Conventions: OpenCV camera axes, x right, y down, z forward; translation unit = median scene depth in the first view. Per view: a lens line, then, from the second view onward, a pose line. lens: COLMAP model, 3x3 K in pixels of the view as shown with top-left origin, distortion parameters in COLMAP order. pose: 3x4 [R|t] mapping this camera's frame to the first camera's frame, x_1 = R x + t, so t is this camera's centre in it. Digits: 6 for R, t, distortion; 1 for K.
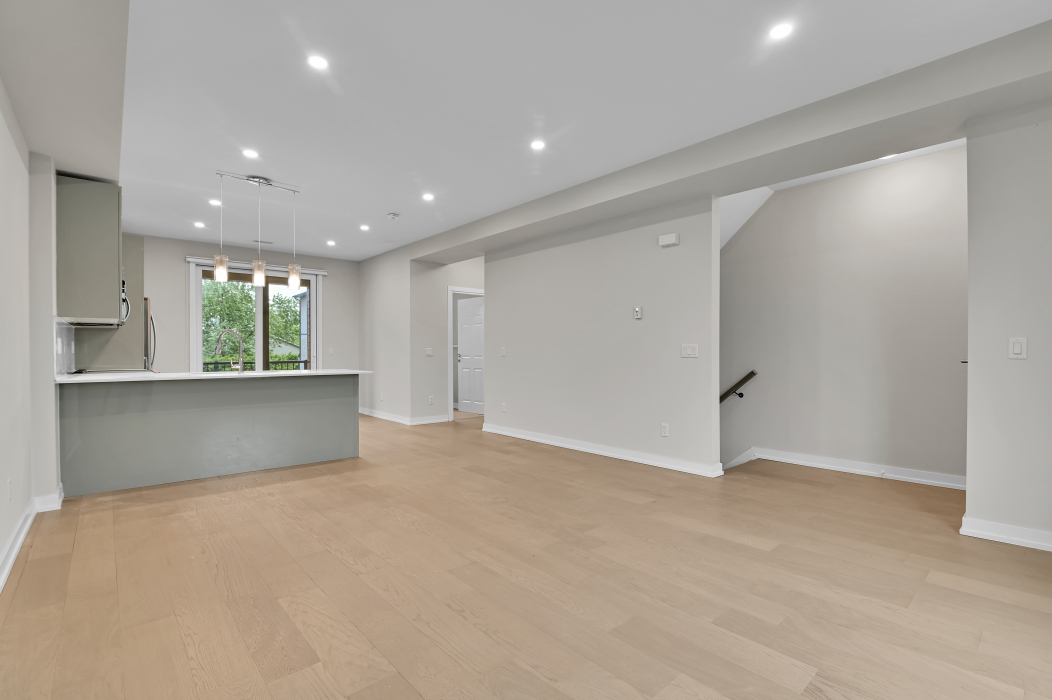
lens RADIAL K [[493.1, 0, 542.0], [0, 493.1, 351.6], [0, 0, 1]] dist [-0.012044, -0.000500]
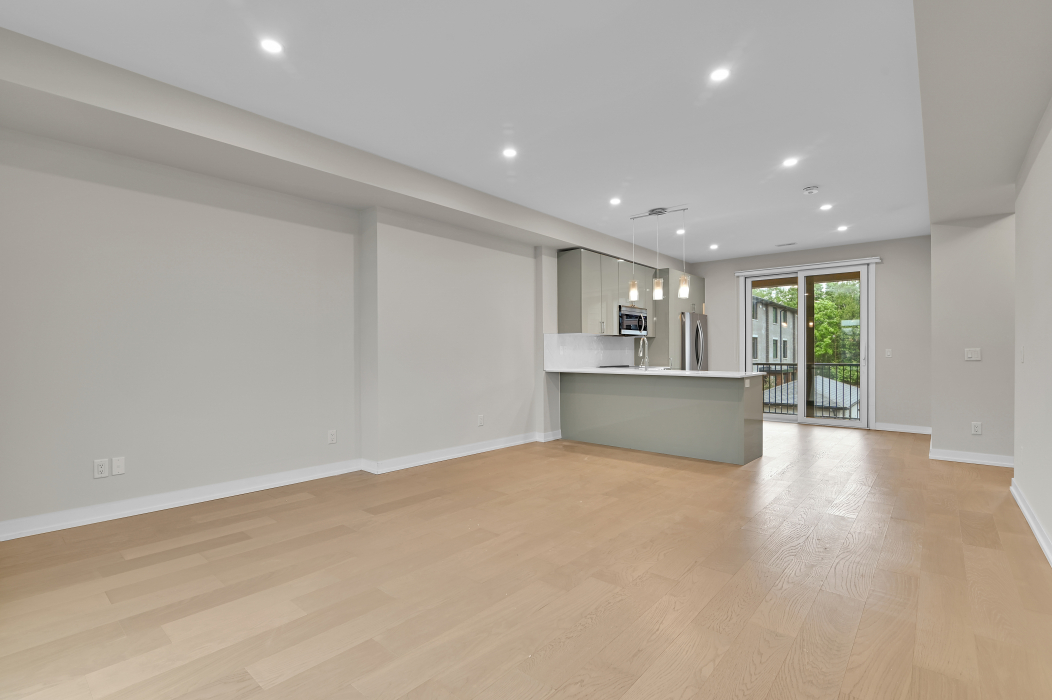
lens RADIAL K [[493.1, 0, 503.9], [0, 493.1, 349.5], [0, 0, 1]] dist [-0.012044, -0.000500]
pose [[0.081290, -0.005275, -0.996677, 0.629145], [-0.001647, 0.999984, -0.005427, -0.003407], [0.996689, 0.002082, 0.081280, 0.559773]]
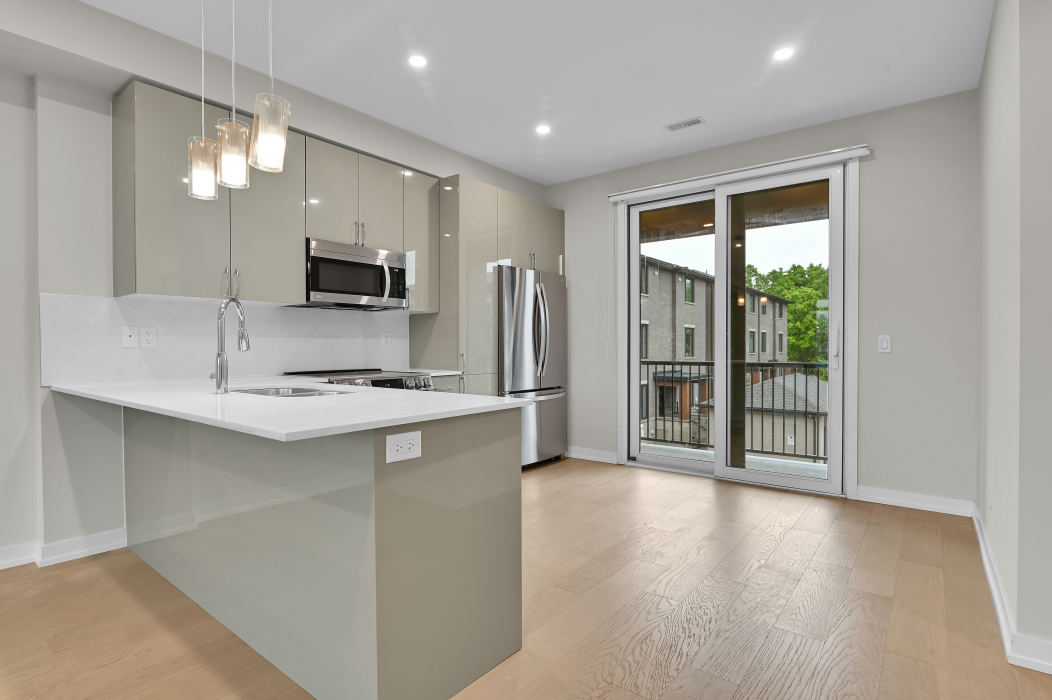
lens RADIAL K [[493.1, 0, 521.9], [0, 493.1, 347.0], [0, 0, 1]] dist [-0.012044, -0.000500]
pose [[0.122362, 0.001581, -0.992484, -0.141577], [-0.001761, 0.999998, 0.001376, 0.002557], [0.992484, 0.001579, 0.122365, 1.258273]]
